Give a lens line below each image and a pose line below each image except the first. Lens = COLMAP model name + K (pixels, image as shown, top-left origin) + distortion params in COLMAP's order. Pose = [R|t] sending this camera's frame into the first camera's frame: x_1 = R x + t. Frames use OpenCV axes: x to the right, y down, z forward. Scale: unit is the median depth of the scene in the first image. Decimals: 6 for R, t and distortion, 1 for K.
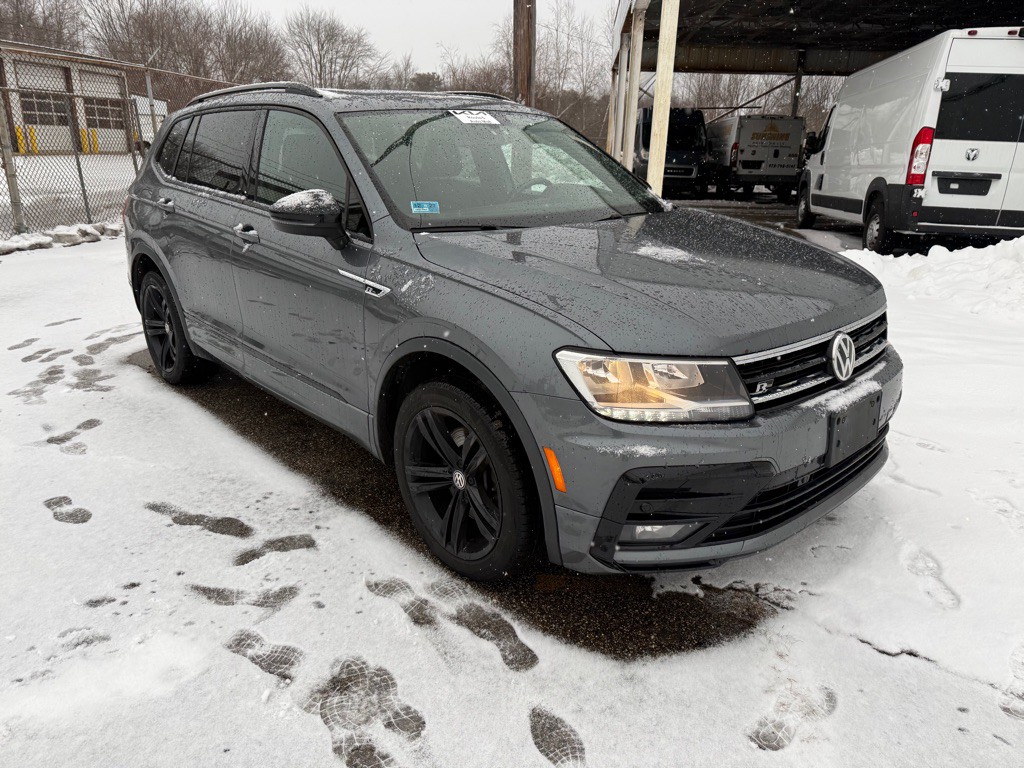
lens RADIAL K [[726.6, 0, 517.5], [0, 726.6, 376.8], [0, 0, 1]] dist [0.038452, -0.048018]
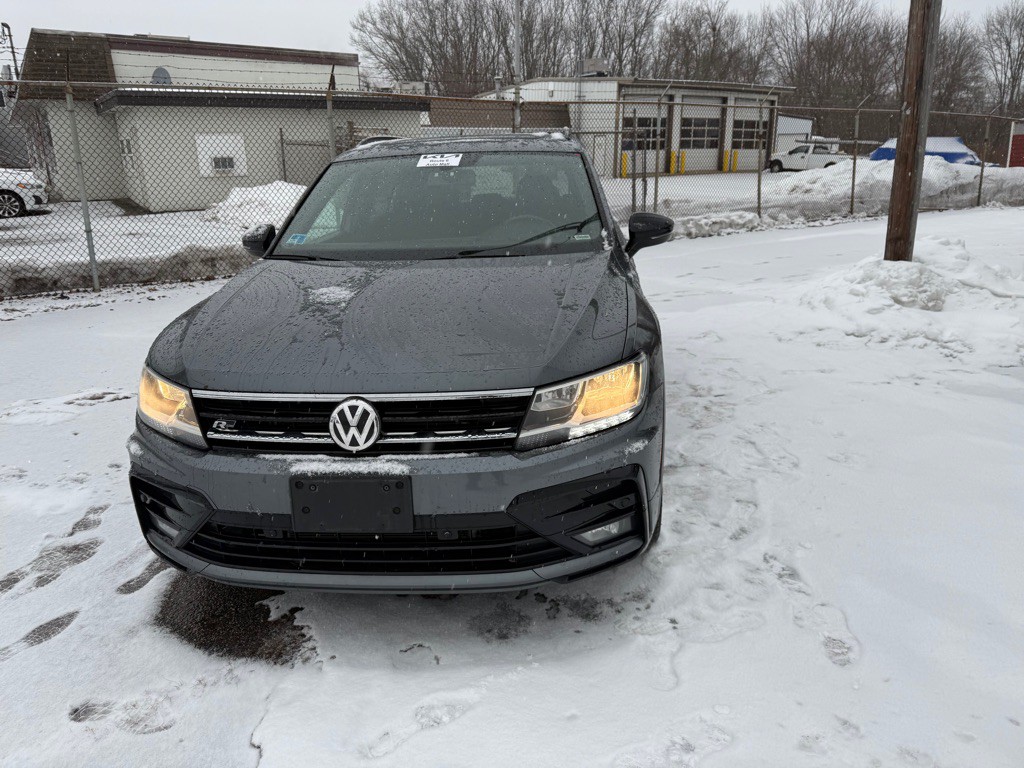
lens RADIAL K [[732.3, 0, 504.1], [0, 732.3, 362.0], [0, 0, 1]] dist [0.011105, -0.010507]
pose [[0.652944, 0.171193, -0.737805, 1.123209], [-0.198880, 0.978692, 0.051081, -0.172217], [0.730828, 0.113382, 0.673078, 0.470702]]
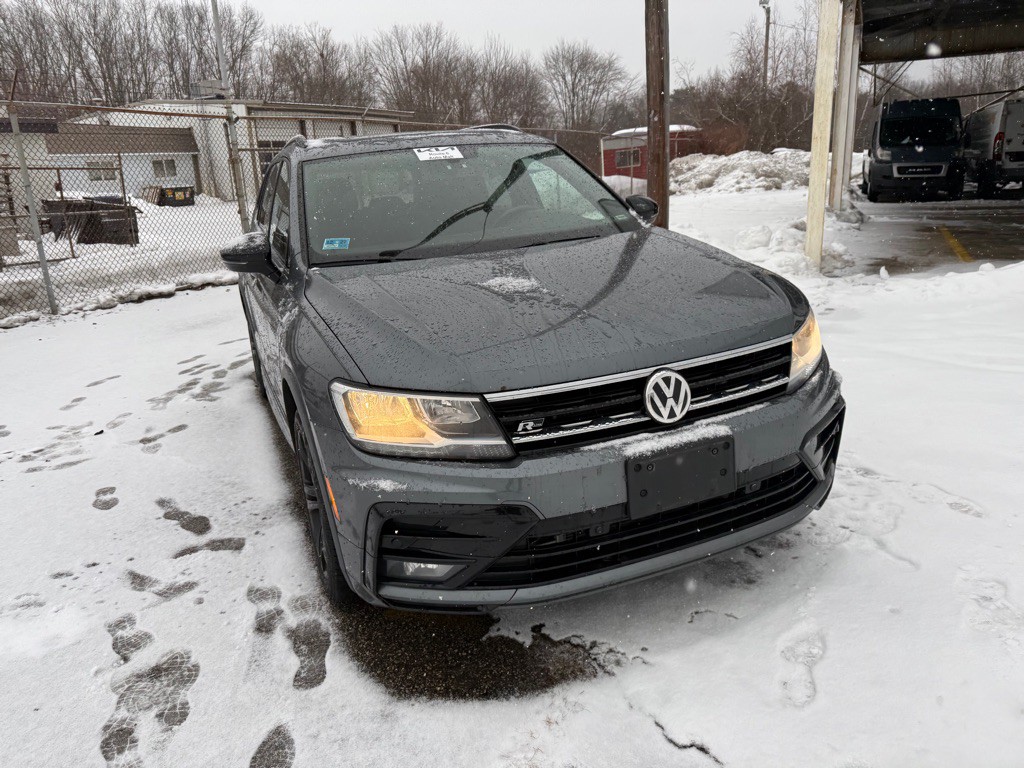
lens RADIAL K [[732.3, 0, 504.1], [0, 732.3, 362.0], [0, 0, 1]] dist [0.011105, -0.010507]
pose [[0.935230, 0.017302, -0.353618, 0.524164], [-0.032334, 0.998805, -0.036647, -0.027427], [0.352561, 0.045708, 0.934672, 0.086480]]
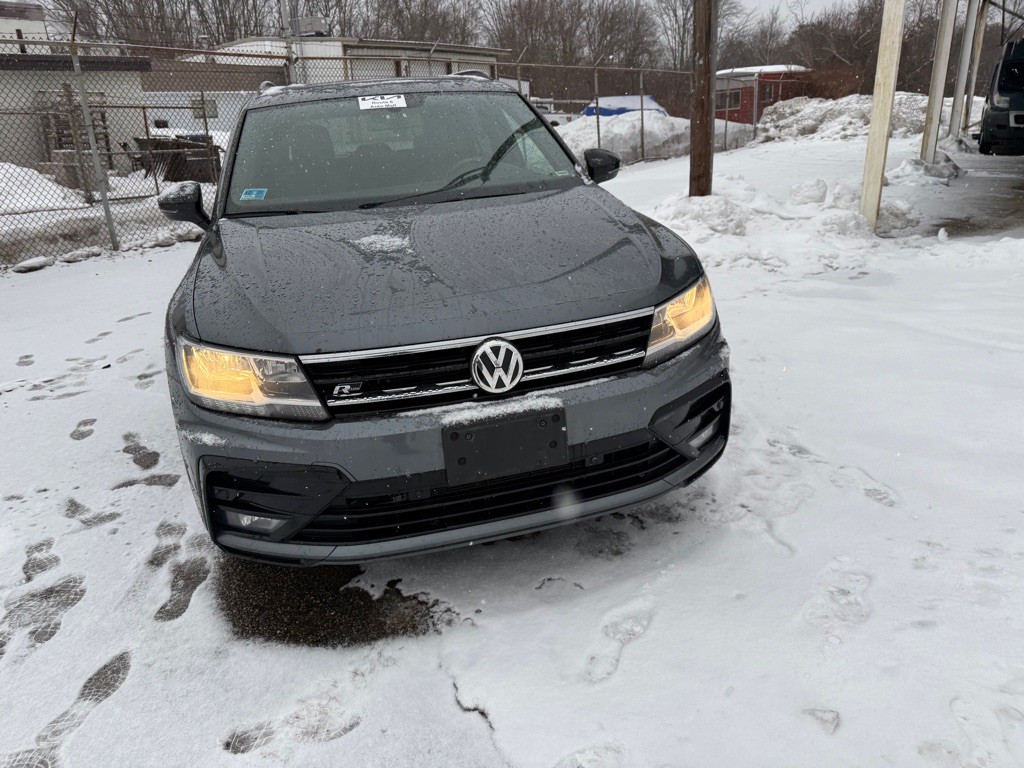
lens RADIAL K [[726.6, 0, 517.5], [0, 726.6, 376.8], [0, 0, 1]] dist [0.038452, -0.048018]
pose [[0.886922, 0.097263, -0.451563, 0.787442], [-0.077536, 0.995058, 0.062037, -0.064533], [0.455365, -0.020010, 0.890080, 0.217211]]
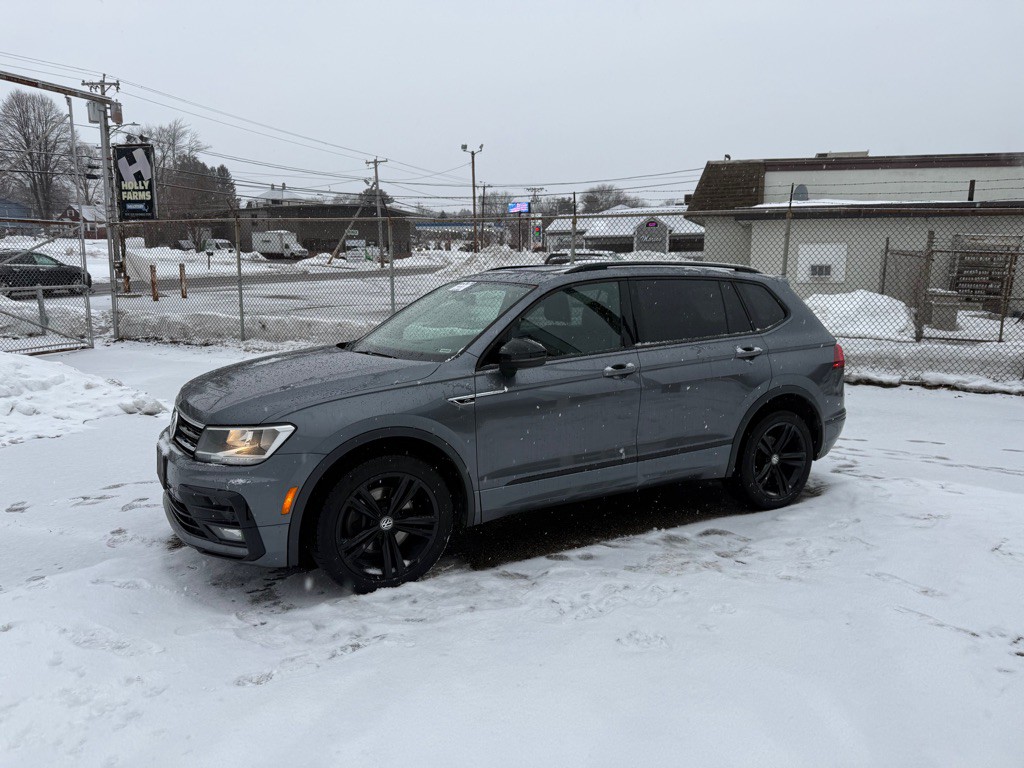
lens RADIAL K [[722.8, 0, 506.4], [0, 722.8, 366.0], [0, 0, 1]] dist [0.058703, -0.077083]
pose [[-0.220001, 0.112716, -0.968966, 1.735947], [-0.305166, 0.935495, 0.178109, -0.632915], [0.926538, 0.334880, -0.171413, 1.792603]]
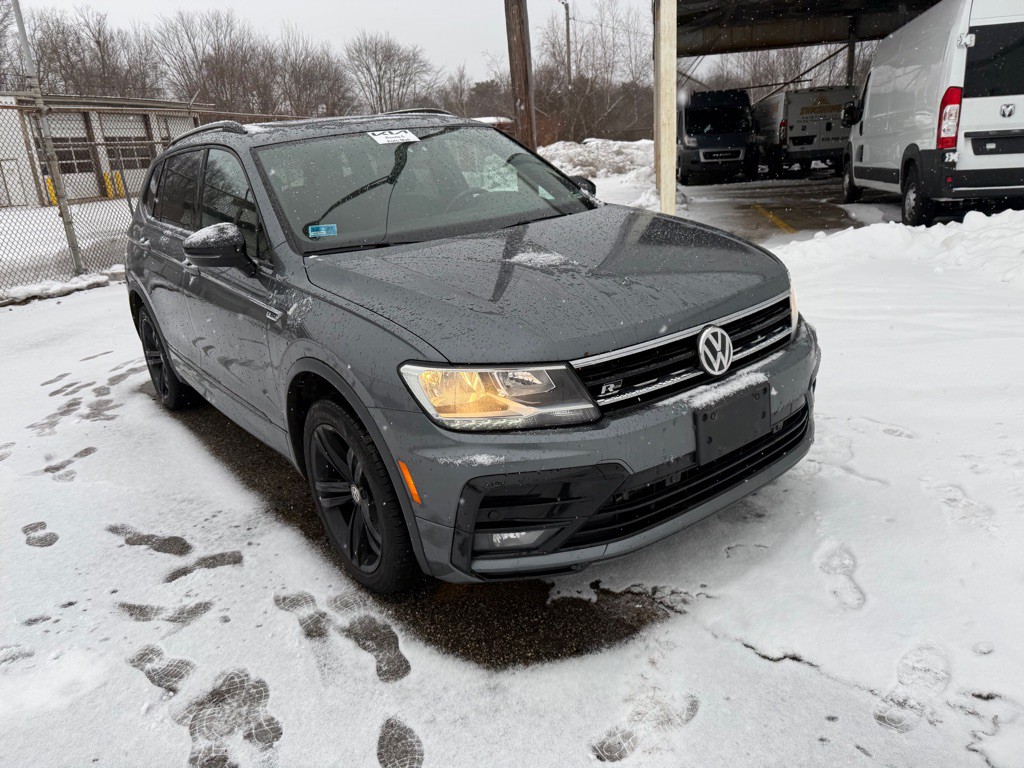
lens RADIAL K [[729.1, 0, 504.9], [0, 729.1, 366.9], [0, 0, 1]] dist [0.023892, -0.028934]
pose [[0.990340, -0.063704, -0.123157, 0.260340], [0.061970, 0.997918, -0.017864, -0.005249], [0.124038, 0.010060, 0.992226, 0.004047]]
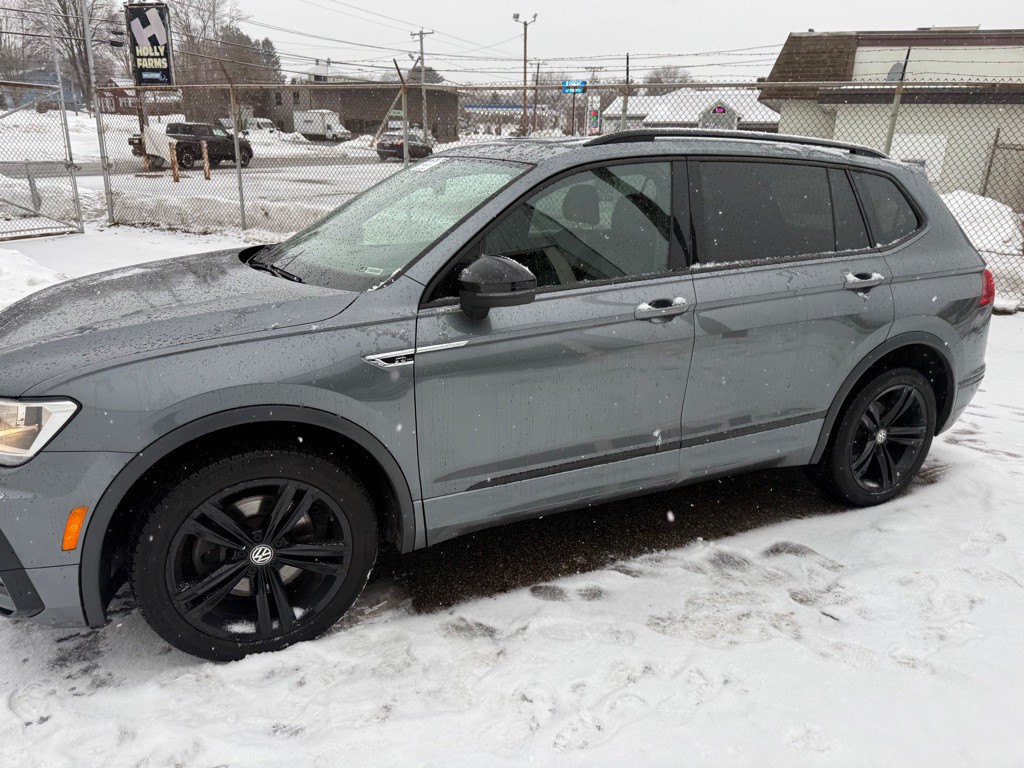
lens RADIAL K [[731.5, 0, 512.0], [0, 731.5, 384.0], [0, 0, 1]] dist [0.003616, -0.004647]
pose [[-0.280574, 0.262255, -0.923309, 1.118465], [-0.324103, 0.879564, 0.348318, -0.607138], [0.903457, 0.396977, -0.161785, 1.768758]]
